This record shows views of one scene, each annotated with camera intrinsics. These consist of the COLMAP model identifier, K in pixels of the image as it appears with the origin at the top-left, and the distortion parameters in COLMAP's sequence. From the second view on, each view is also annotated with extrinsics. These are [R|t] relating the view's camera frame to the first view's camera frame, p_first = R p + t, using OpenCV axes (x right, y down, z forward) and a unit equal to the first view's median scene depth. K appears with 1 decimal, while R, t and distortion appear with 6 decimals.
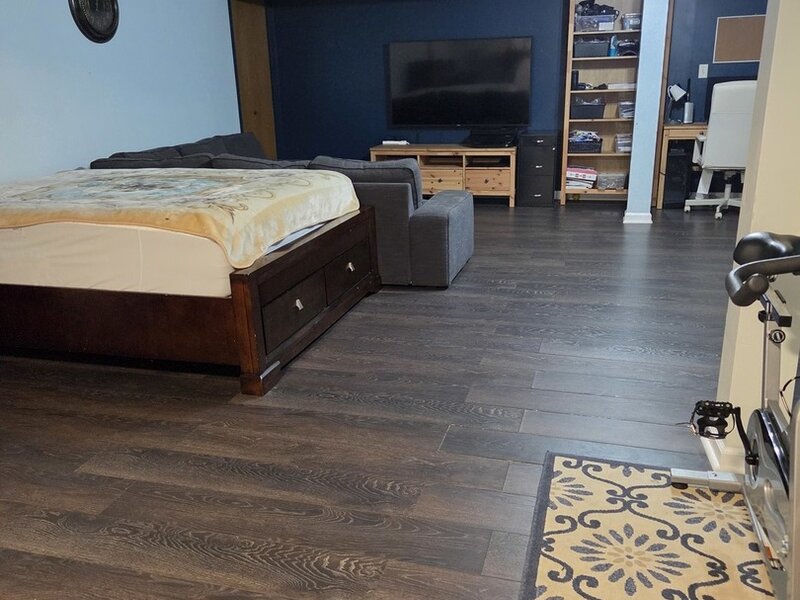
lens RADIAL K [[707.9, 0, 399.7], [0, 707.9, 315.9], [0, 0, 1]] dist [0.015203, -0.011913]
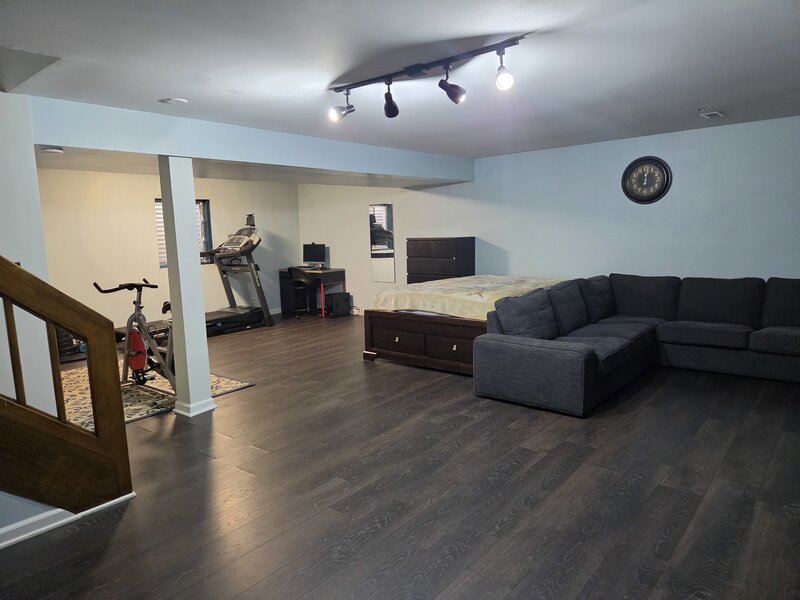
lens RADIAL K [[531.5, 0, 409.6], [0, 531.5, 296.6], [0, 0, 1]] dist [0.006780, 0.000135]
pose [[-0.378219, 0.159596, -0.911855, 0.626063], [-0.261825, 0.926364, 0.270735, -0.282564], [0.887918, 0.341144, -0.308582, 0.731468]]
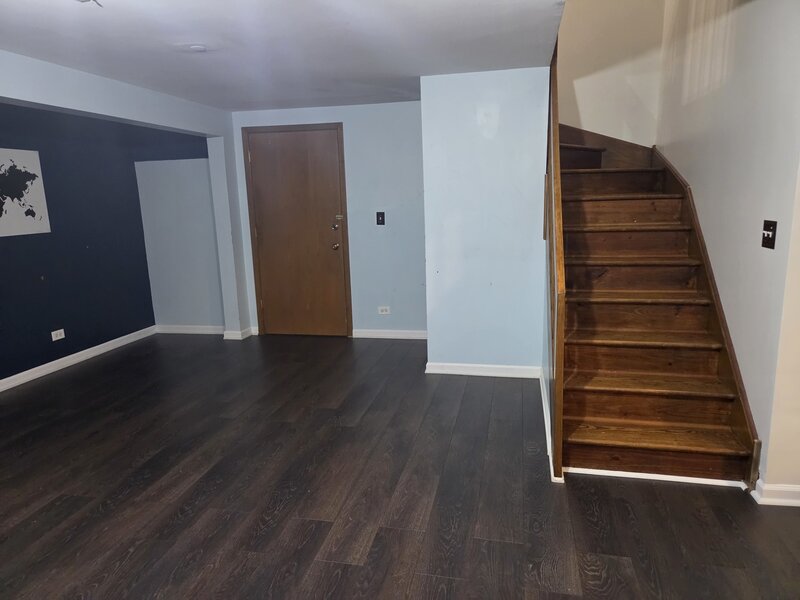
lens RADIAL K [[531.5, 0, 409.6], [0, 531.5, 296.6], [0, 0, 1]] dist [0.006780, 0.000135]
pose [[-0.084696, -0.157600, 0.983864, -0.002635], [0.355044, 0.917827, 0.177586, -0.197927], [-0.931005, 0.364356, -0.021781, 0.520809]]
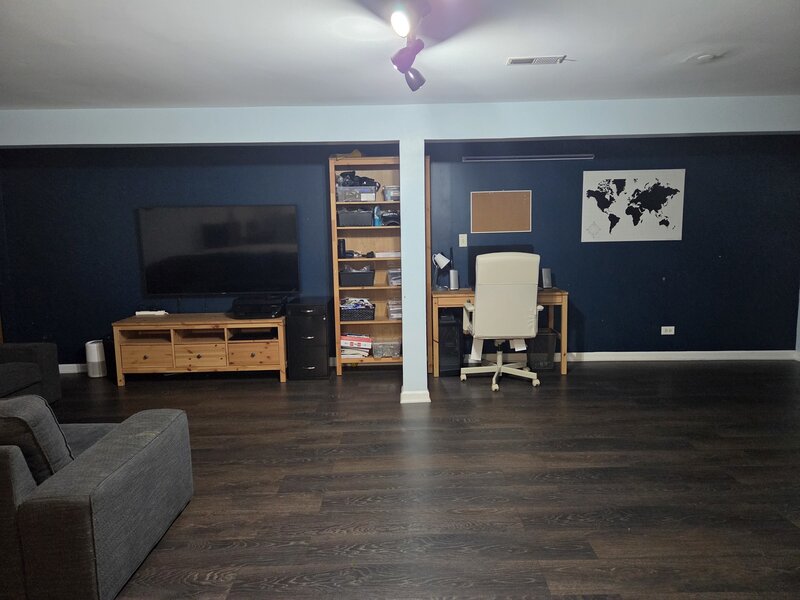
lens RADIAL K [[531.5, 0, 409.6], [0, 531.5, 296.6], [0, 0, 1]] dist [0.006780, 0.000135]
pose [[0.954820, -0.027128, 0.295944, 0.119490], [0.086414, 0.978140, -0.189142, -0.123189], [-0.284344, 0.206170, 0.936292, 0.309012]]
